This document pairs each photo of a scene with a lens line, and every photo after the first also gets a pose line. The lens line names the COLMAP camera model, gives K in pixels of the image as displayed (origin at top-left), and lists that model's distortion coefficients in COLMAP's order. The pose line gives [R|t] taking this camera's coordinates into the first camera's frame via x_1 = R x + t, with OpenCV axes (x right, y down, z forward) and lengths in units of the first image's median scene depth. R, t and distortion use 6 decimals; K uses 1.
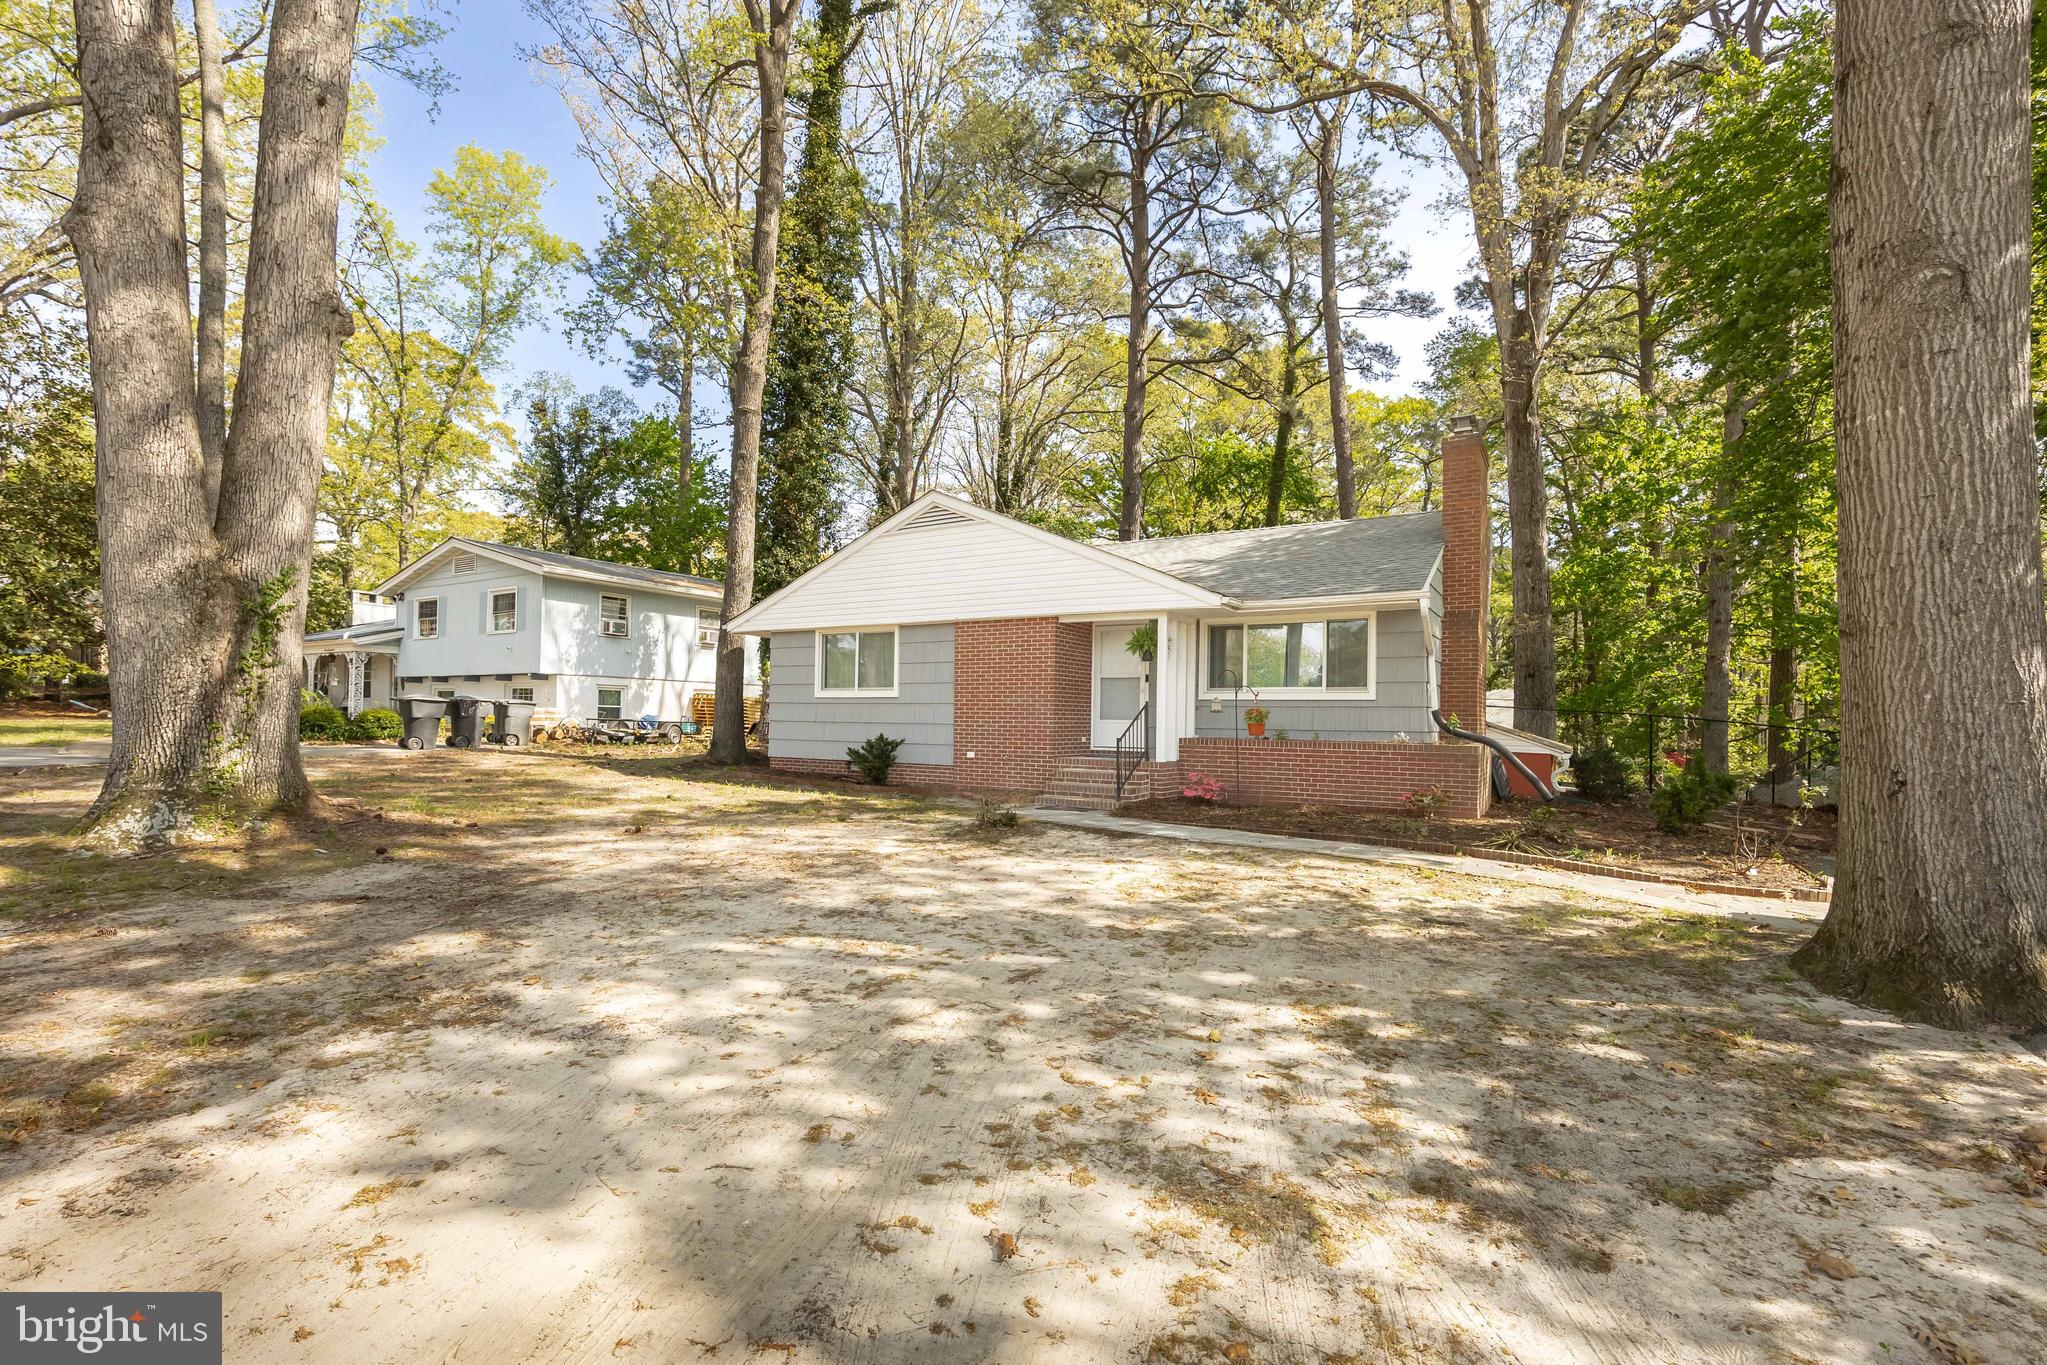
lens RADIAL K [[910.4, 0, 1025.9], [0, 910.4, 703.2], [0, 0, 1]] dist [0.000692, -0.000477]
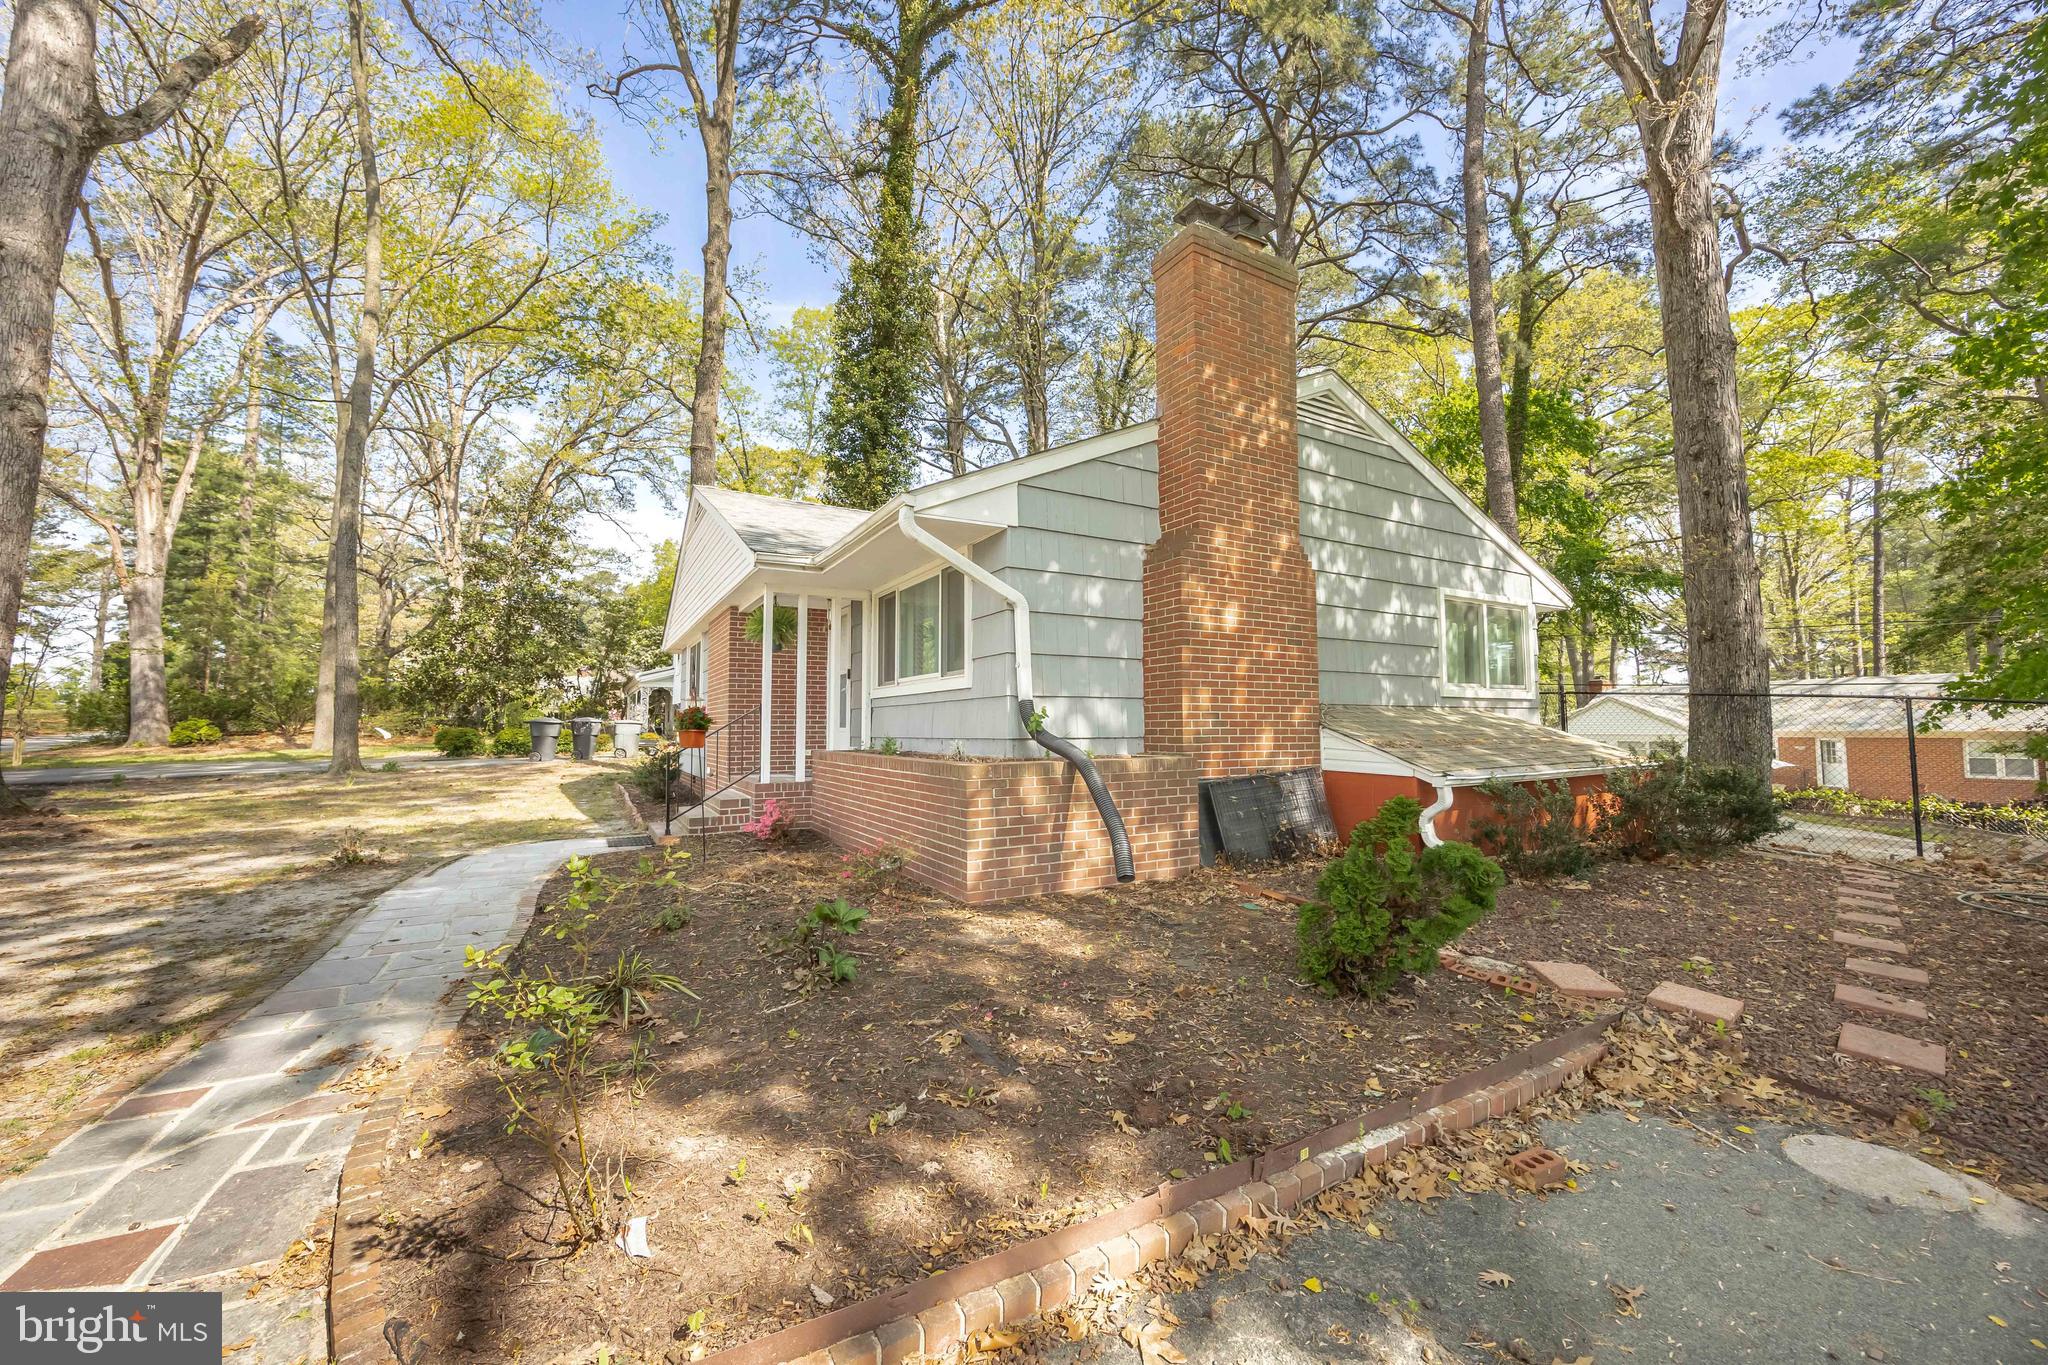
lens RADIAL K [[783.4, 0, 1021.5], [0, 783.4, 678.1], [0, 0, 1]] dist [0.001627, -0.001235]
pose [[0.872818, -0.049578, -0.485521, 0.321144], [0.024843, 0.998050, -0.057255, 0.010065], [0.487413, 0.037911, 0.872348, 0.264922]]
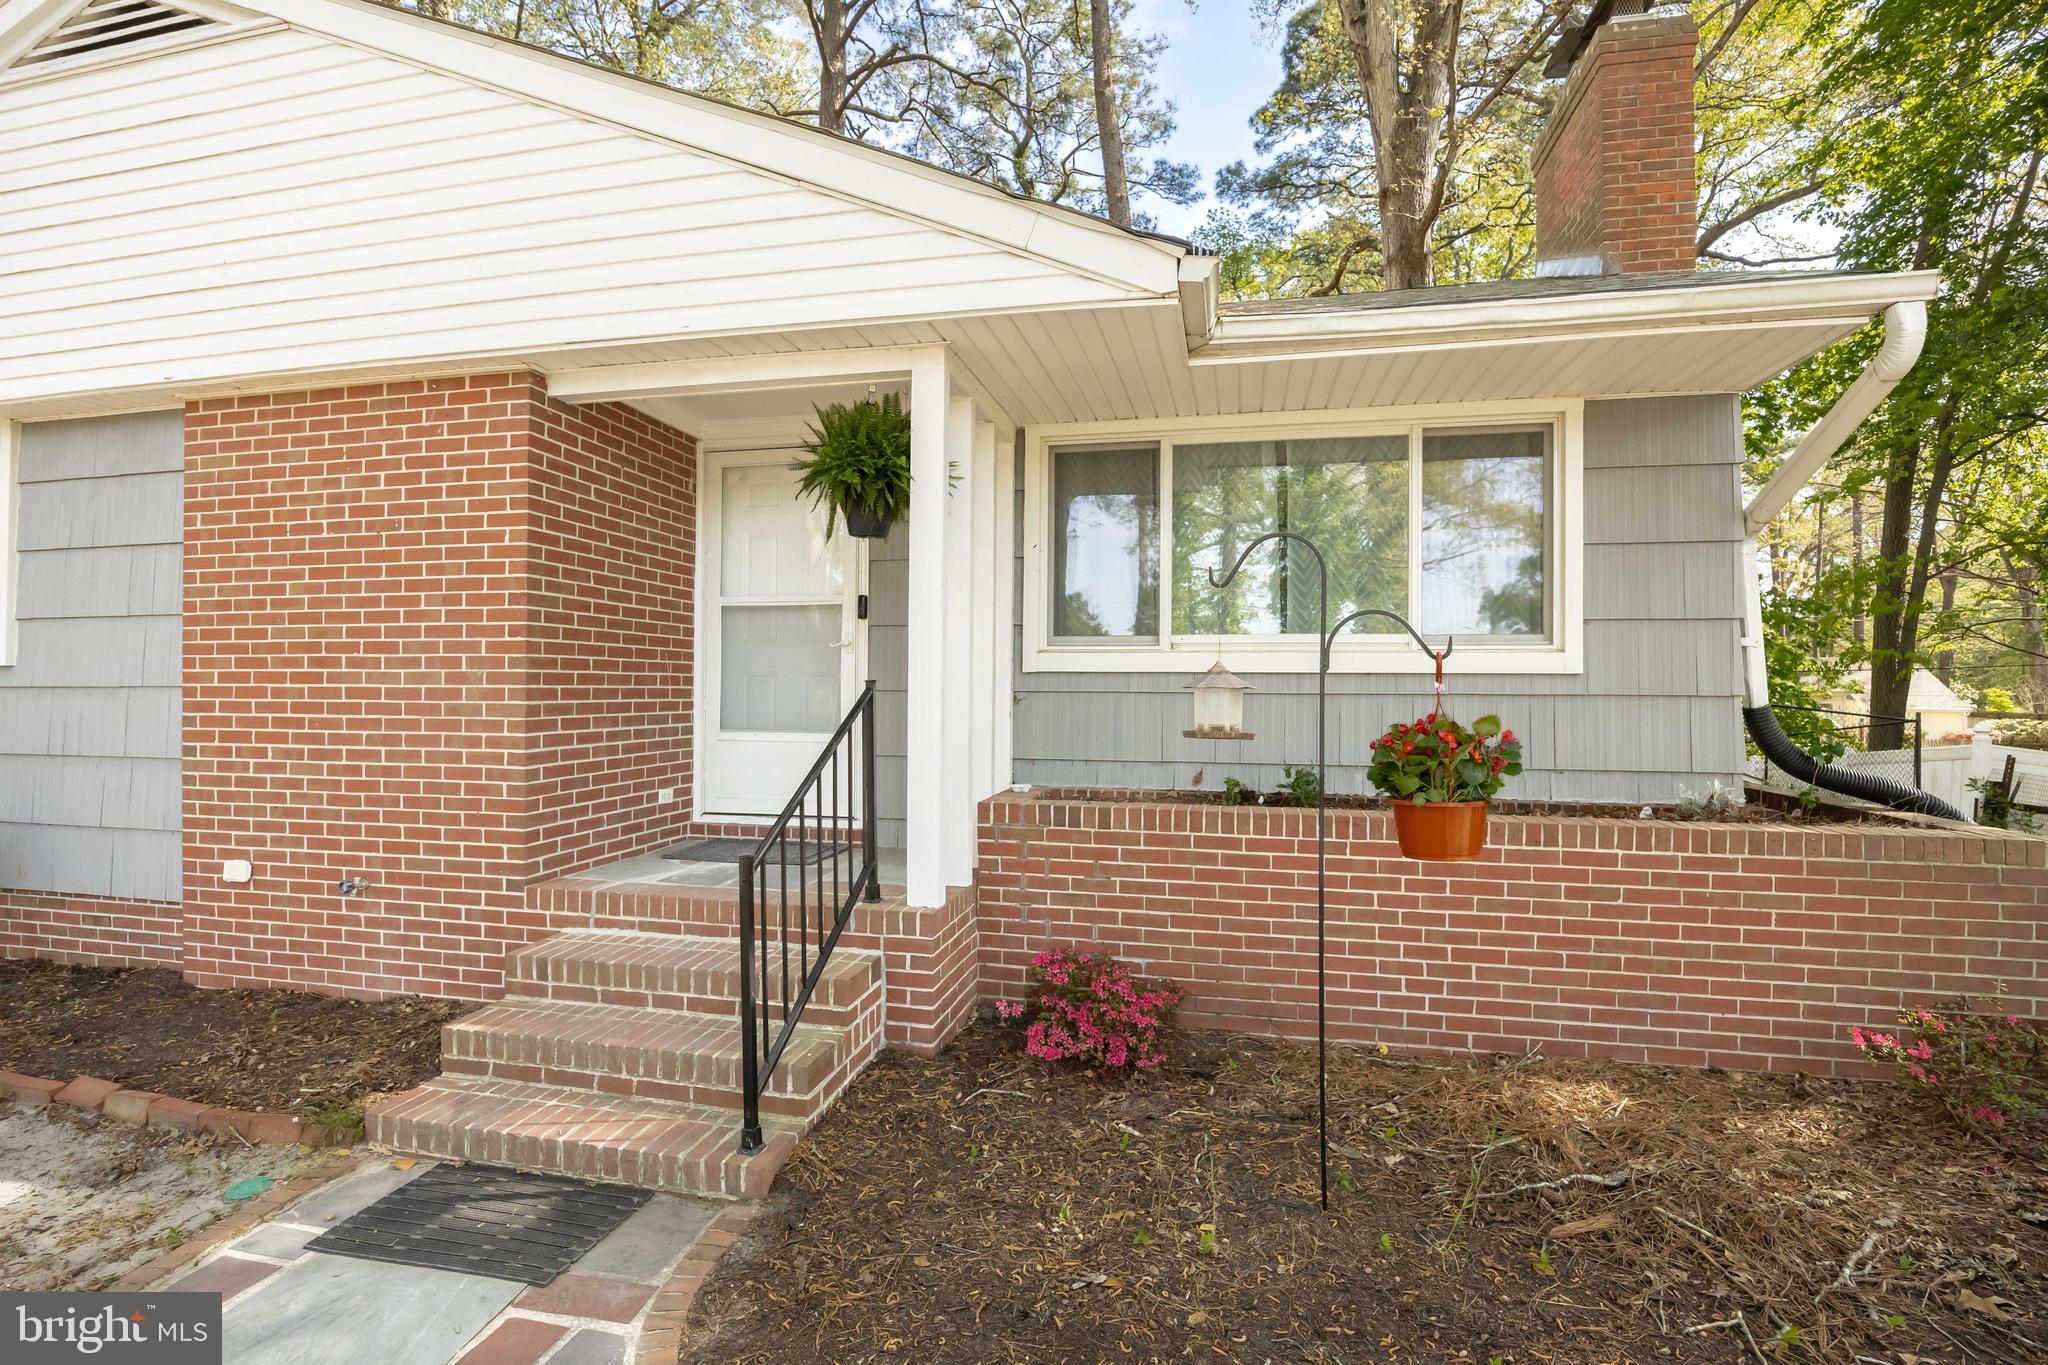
lens RADIAL K [[924.1, 0, 1030.3], [0, 924.1, 686.3], [0, 0, 1]] dist [-0.020163, -0.000258]
pose [[0.944524, -0.007926, 0.328346, 0.043871], [0.001924, 0.999825, 0.018602, -0.002665], [-0.328436, -0.016938, 0.944374, 0.361889]]
